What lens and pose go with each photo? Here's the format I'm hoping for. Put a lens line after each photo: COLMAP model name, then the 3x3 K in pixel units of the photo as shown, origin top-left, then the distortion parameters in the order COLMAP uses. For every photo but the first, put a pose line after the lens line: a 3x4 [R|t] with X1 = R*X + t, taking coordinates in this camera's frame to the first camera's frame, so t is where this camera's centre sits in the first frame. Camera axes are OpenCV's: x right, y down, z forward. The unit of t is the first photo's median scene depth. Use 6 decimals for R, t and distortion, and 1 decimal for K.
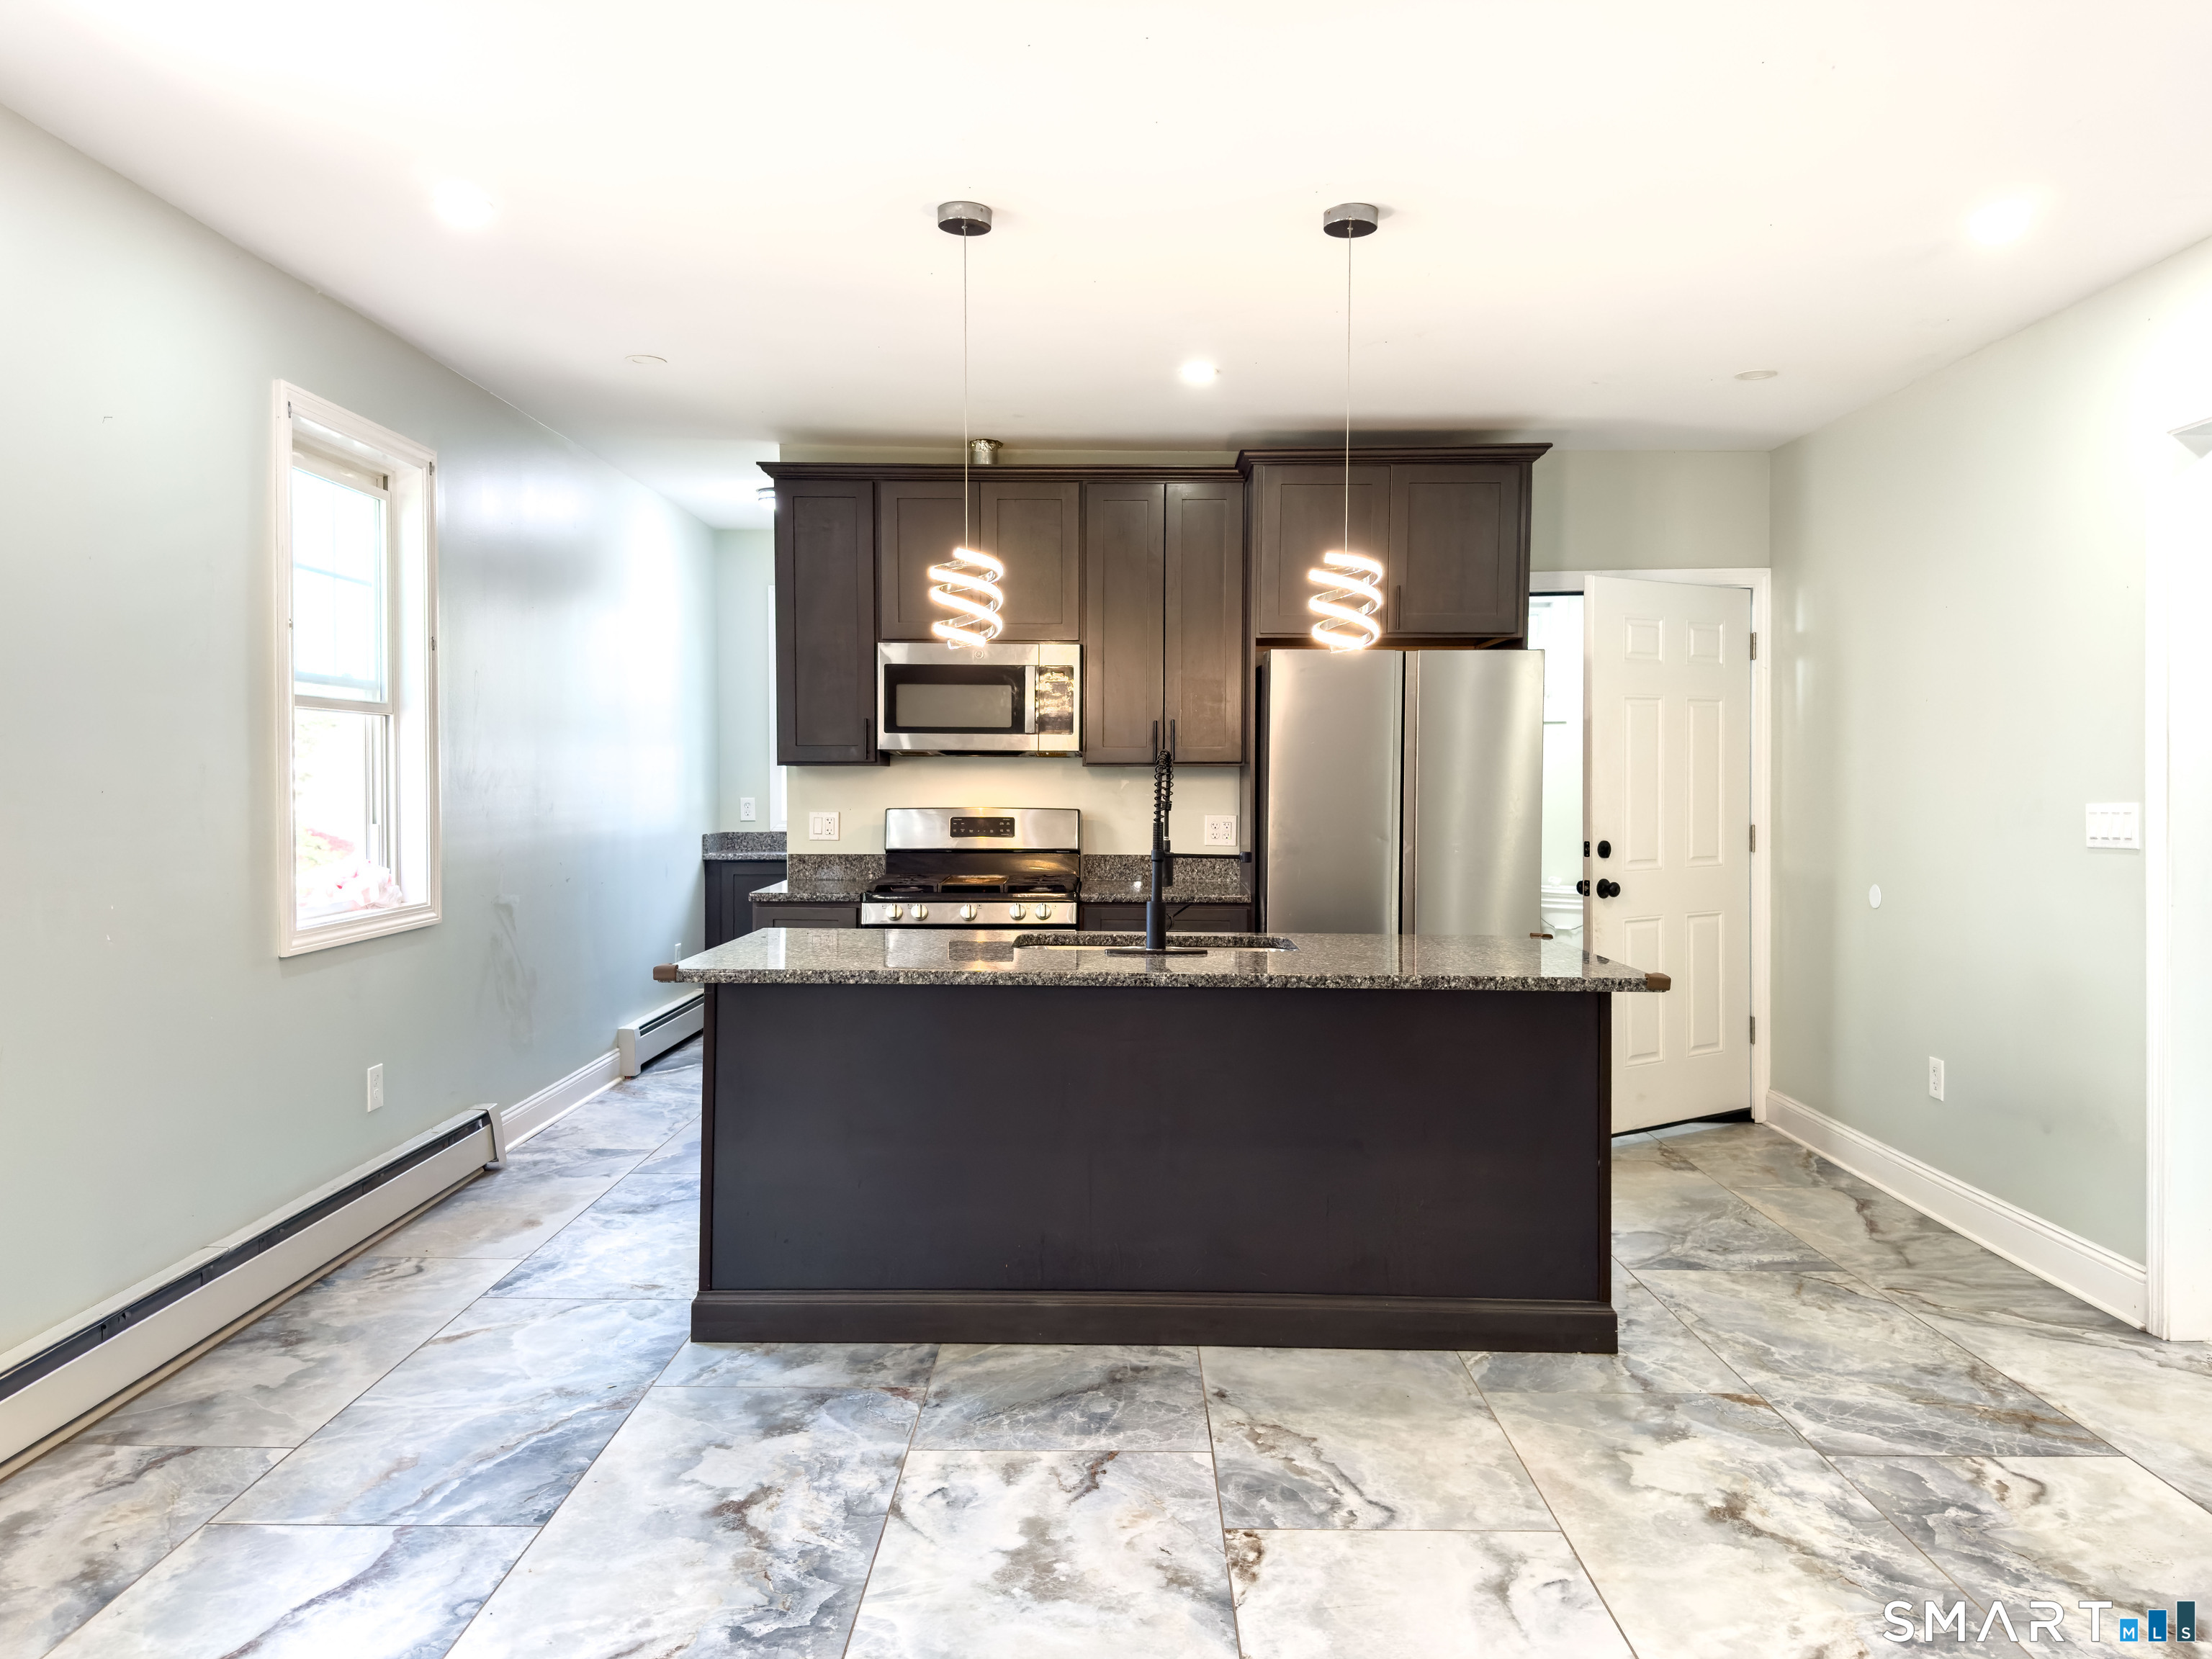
lens RADIAL K [[1524.5, 0, 1106.0], [0, 1524.5, 829.5], [0, 0, 1]] dist [-0.050291, -0.001449]
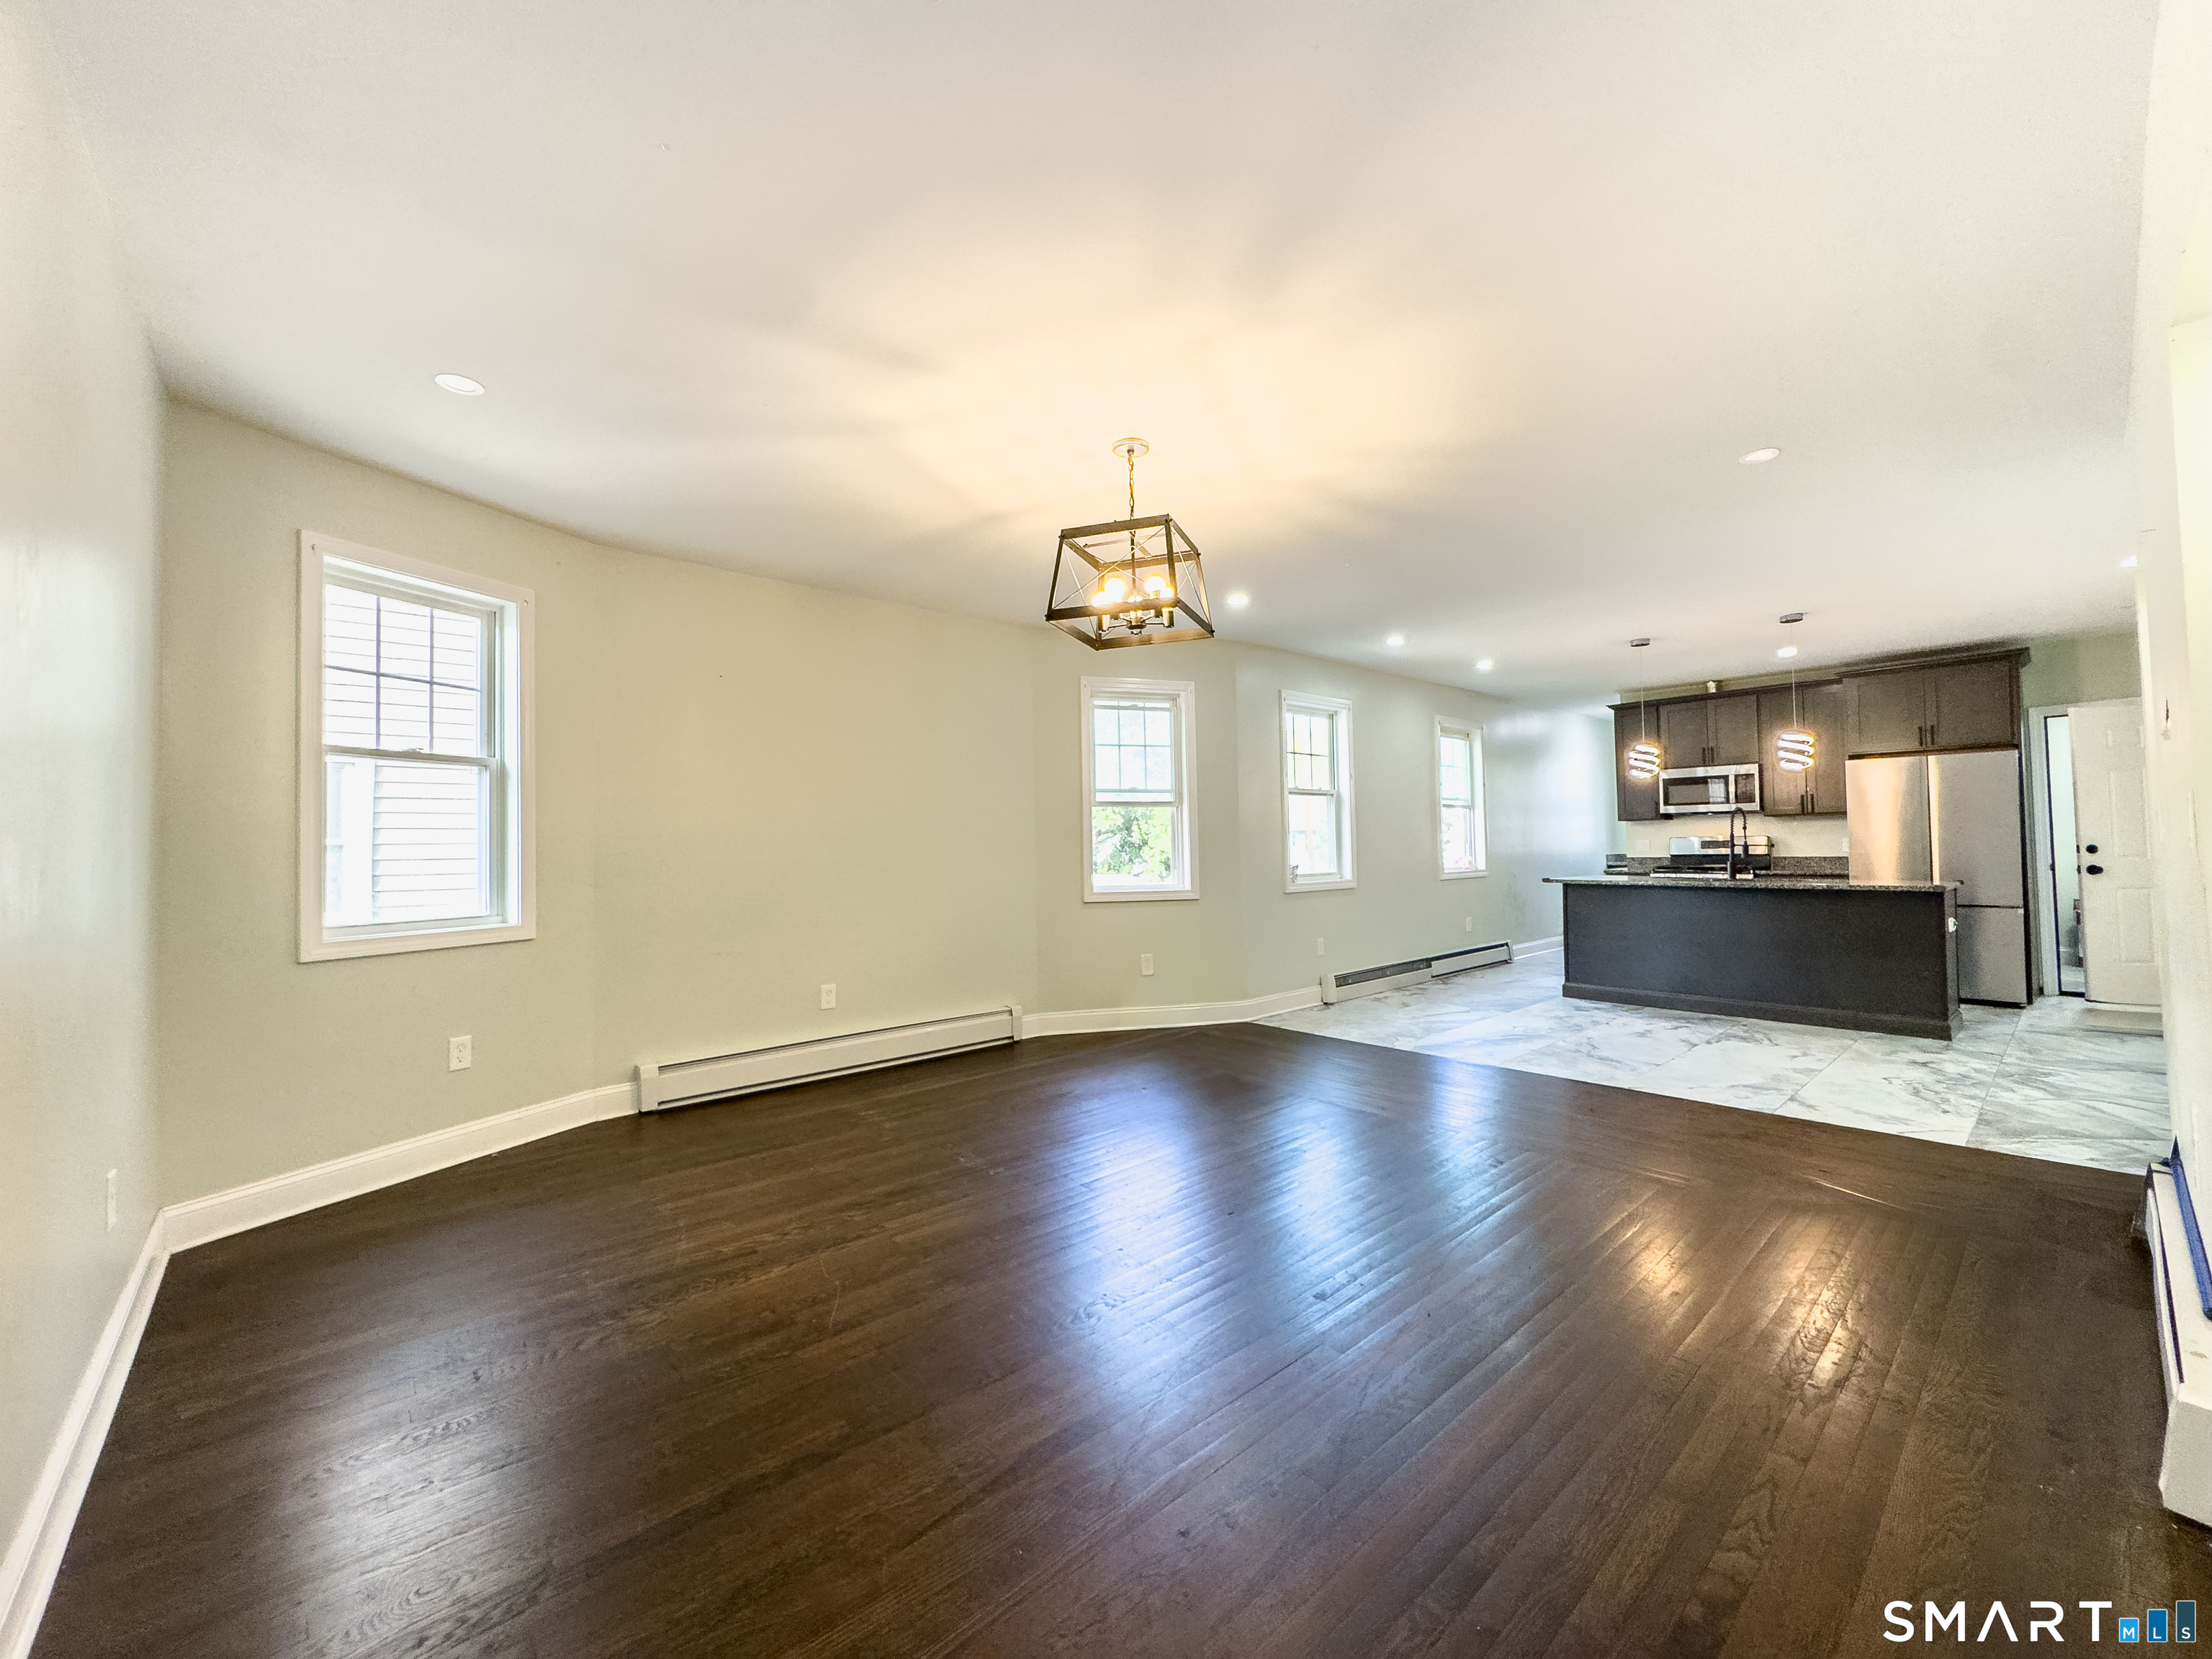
lens RADIAL K [[893.1, 0, 1145.1], [0, 893.1, 822.1], [0, 0, 1]] dist [-0.000751, -0.000088]
pose [[0.691125, -0.036503, -0.721813, 0.323392], [-0.007435, 0.998312, -0.057604, 0.053418], [0.722697, 0.045179, 0.689687, -0.629946]]
